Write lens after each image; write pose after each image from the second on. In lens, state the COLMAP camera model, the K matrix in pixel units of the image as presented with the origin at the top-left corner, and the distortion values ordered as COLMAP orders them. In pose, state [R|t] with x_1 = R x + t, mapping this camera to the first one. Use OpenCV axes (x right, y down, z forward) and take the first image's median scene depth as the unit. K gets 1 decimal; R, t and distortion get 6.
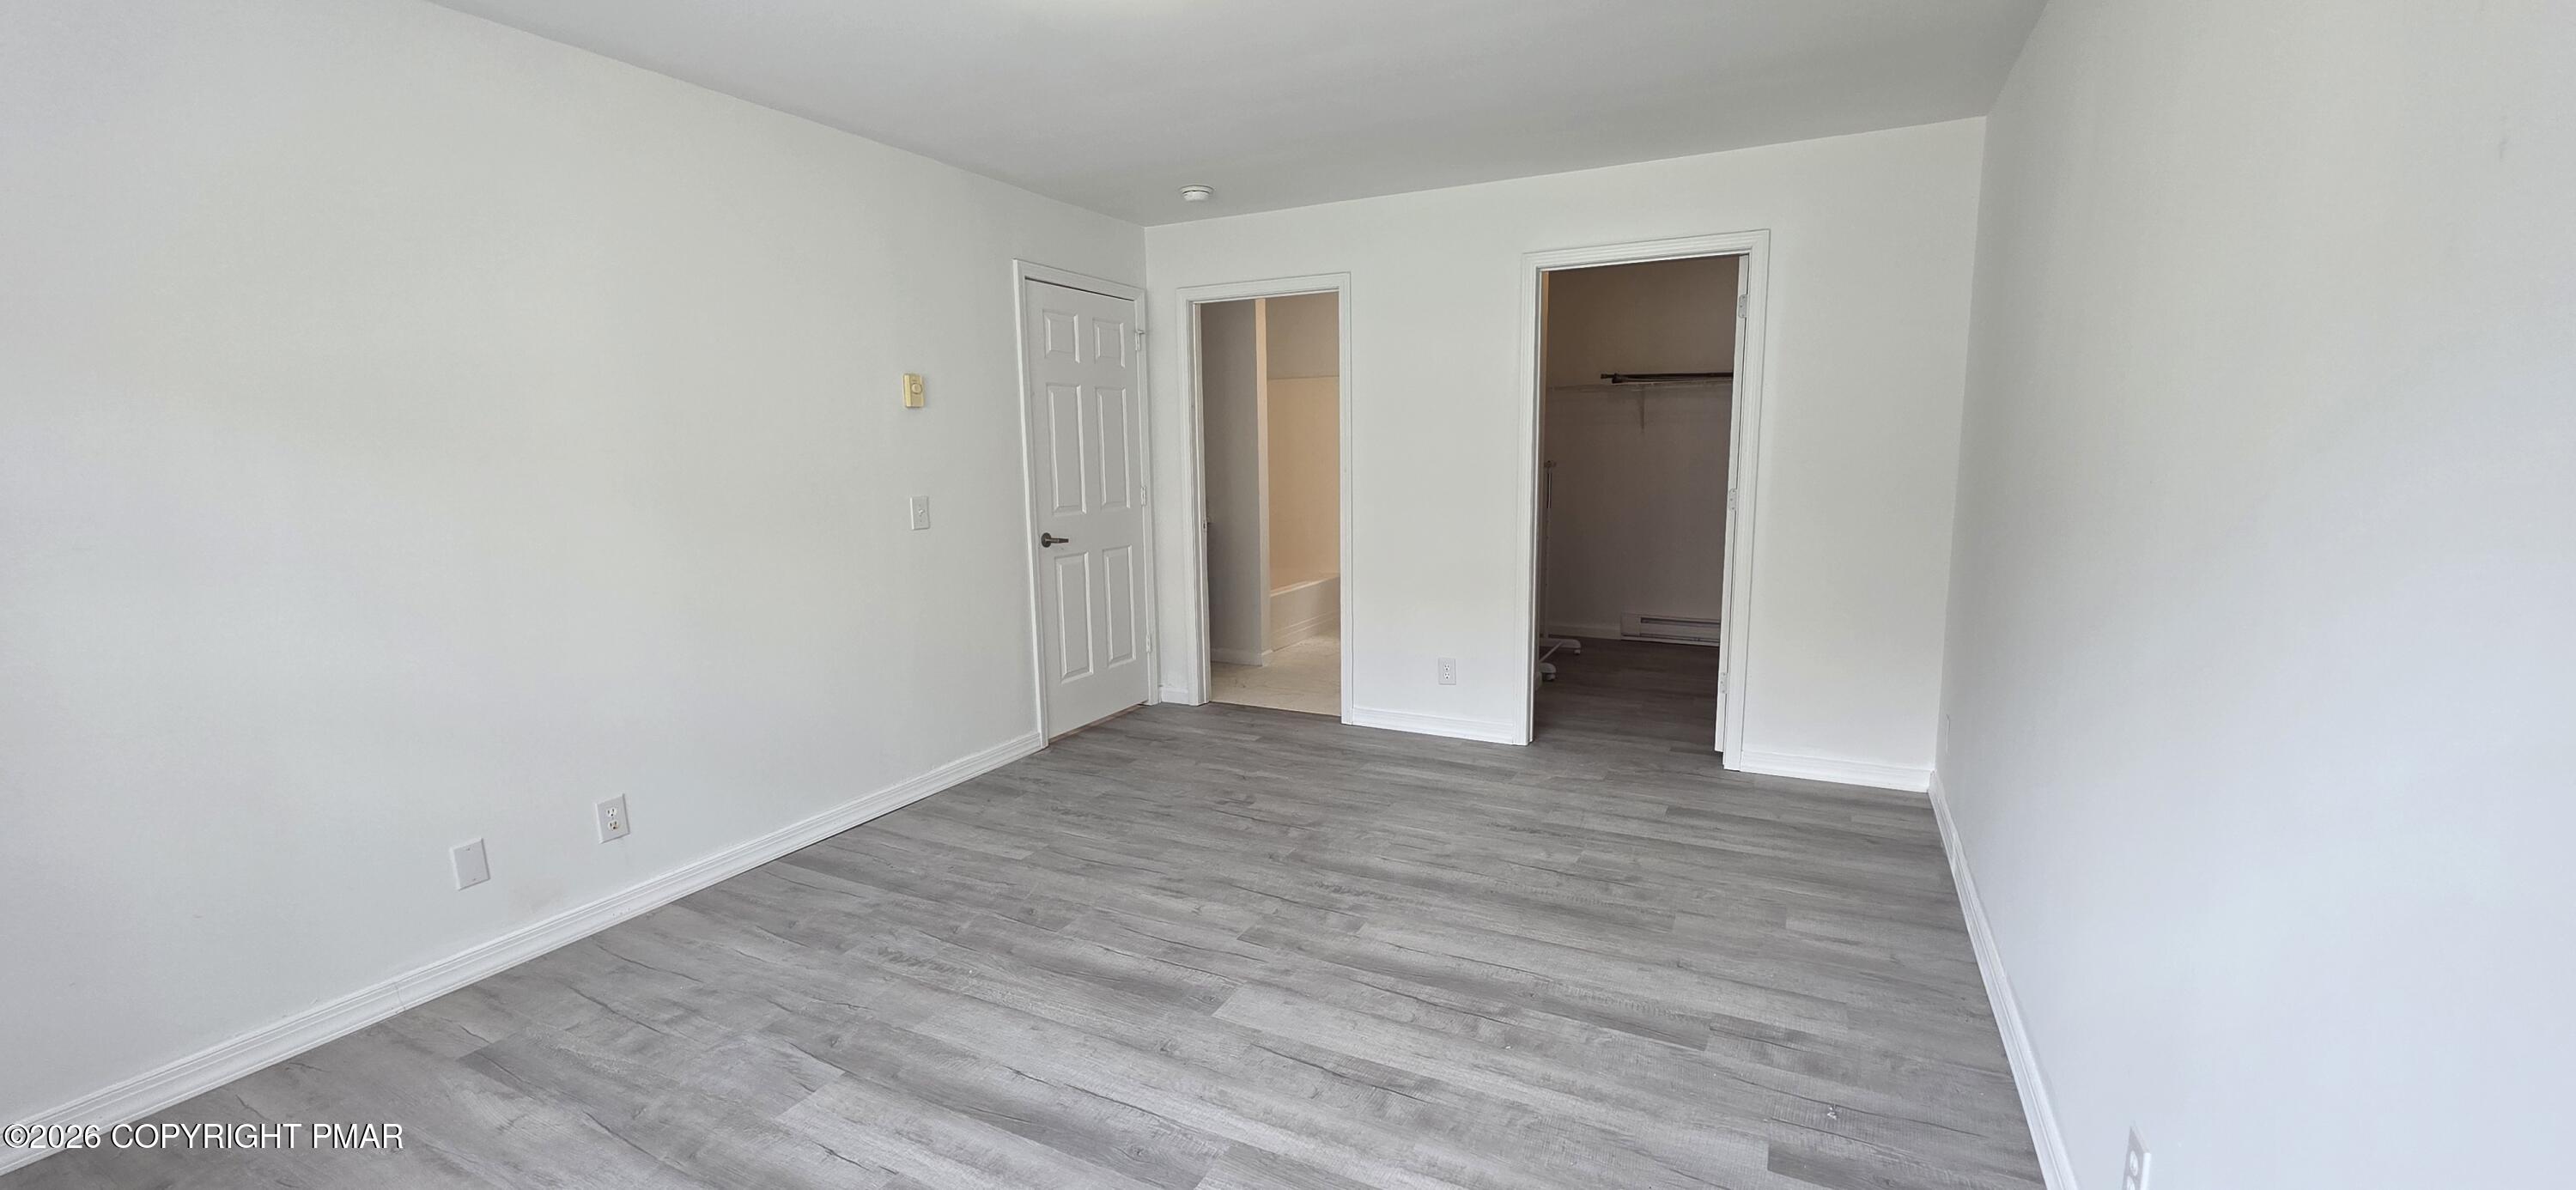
lens RADIAL K [[1024.0, 0, 1288.0], [0, 1024.0, 595.0], [0, 0, 1]] dist [-0.000454, 0.000063]
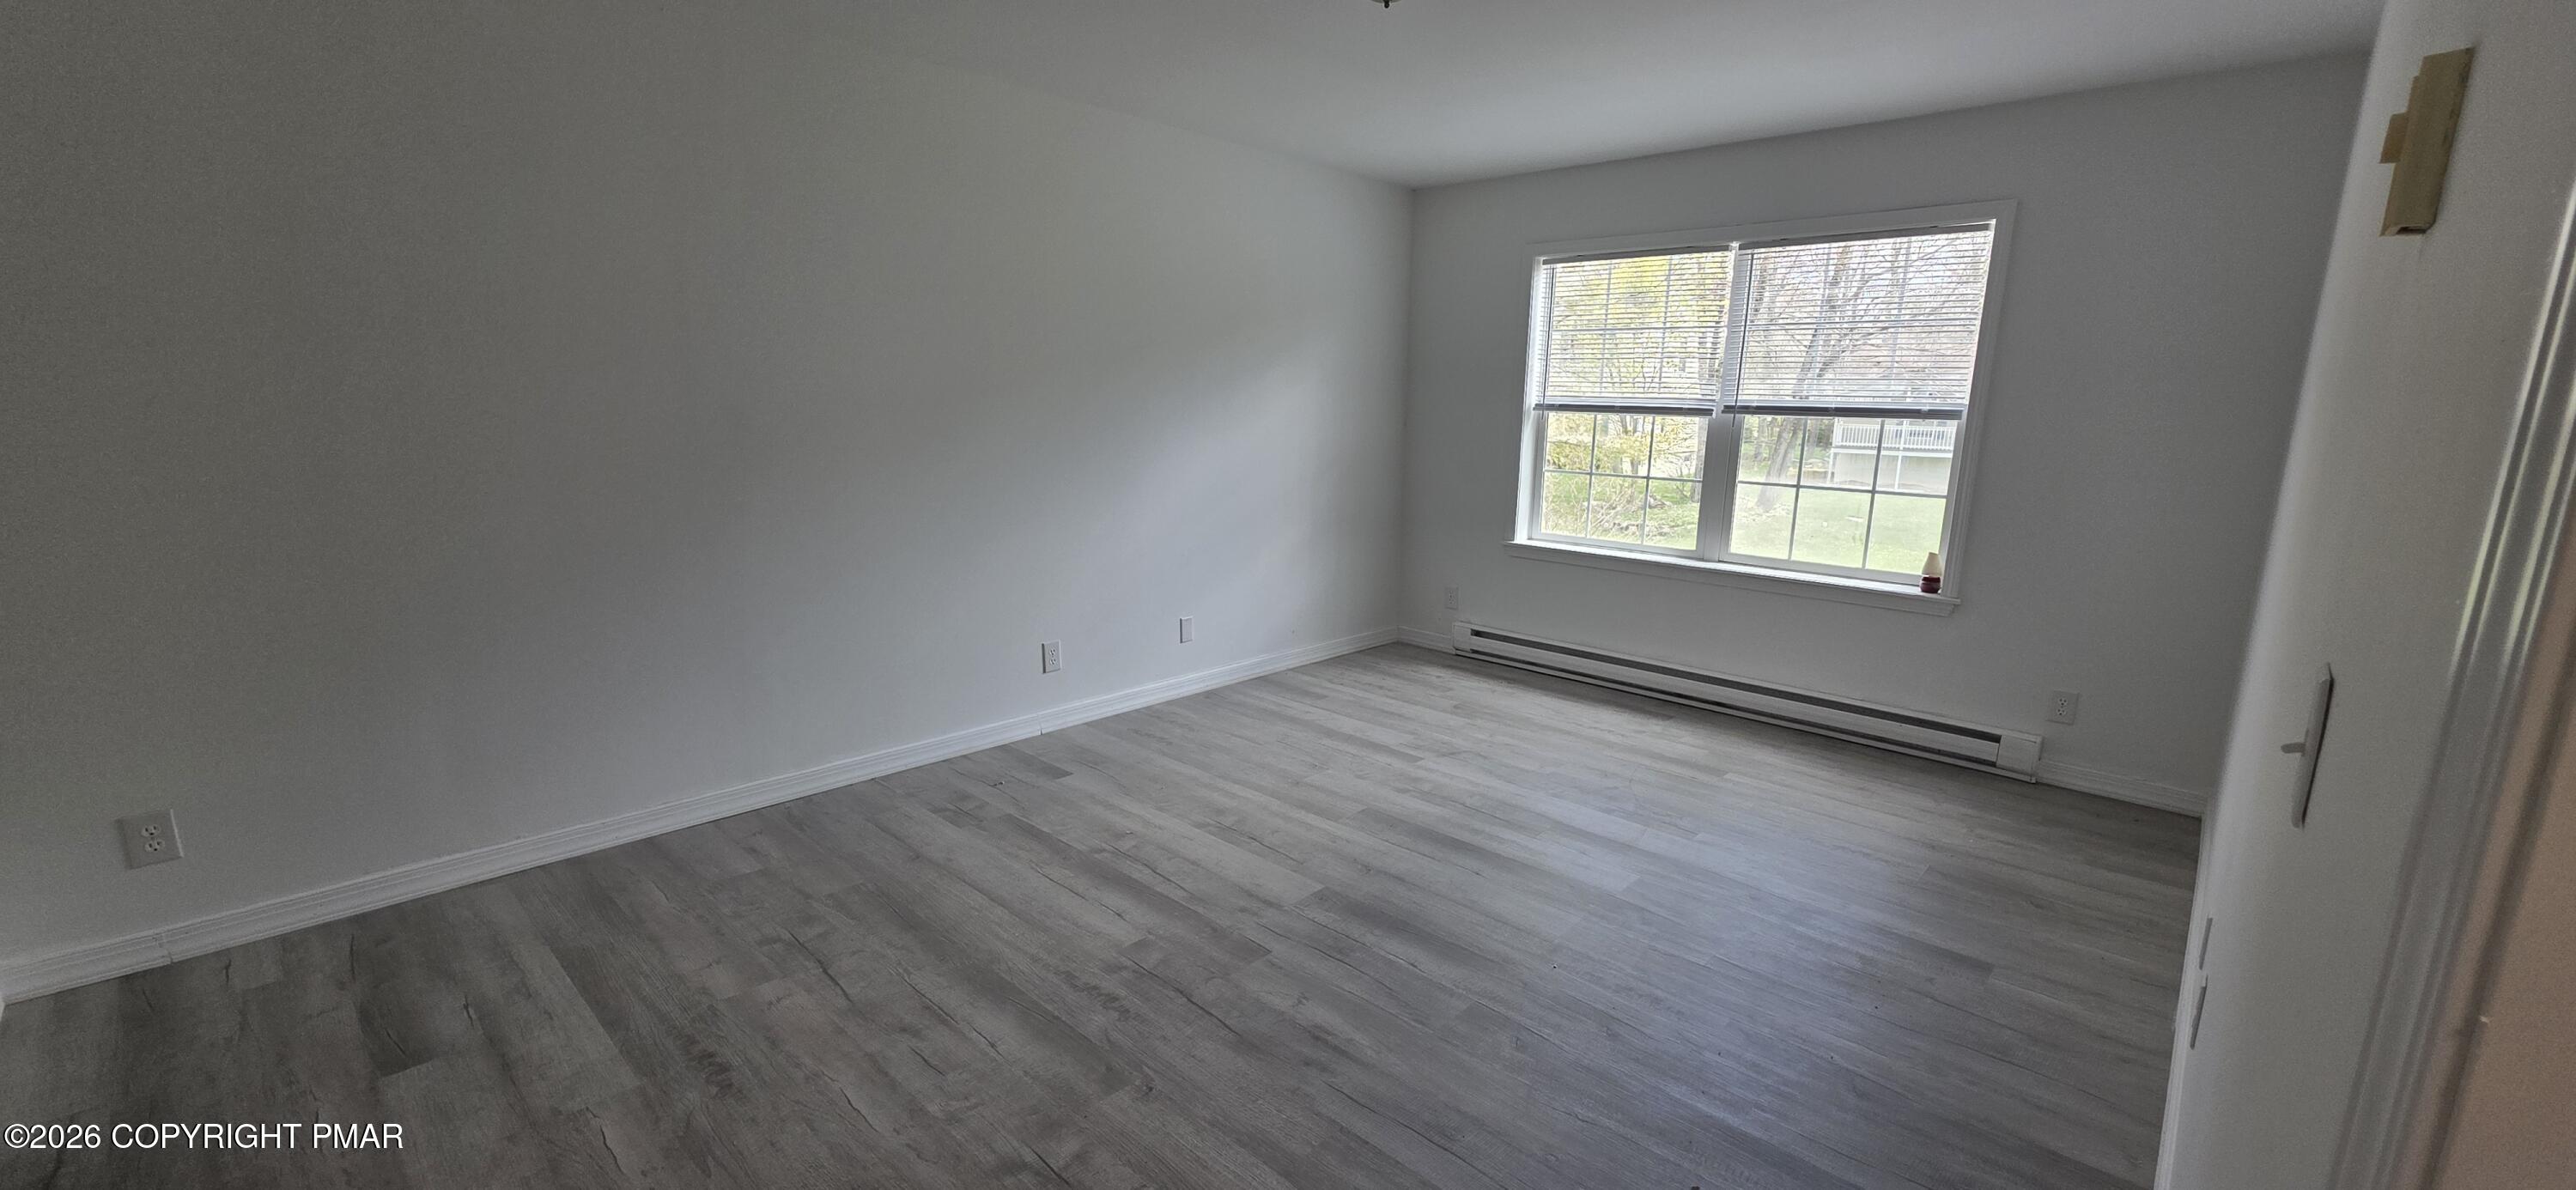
lens RADIAL K [[1024.0, 0, 1288.0], [0, 1024.0, 595.0], [0, 0, 1]] dist [-0.000454, 0.000063]
pose [[-0.961329, -0.058813, 0.269048, -0.286739], [0.033822, 0.944323, 0.327276, -0.256823], [-0.273316, 0.323720, -0.905817, 1.703926]]
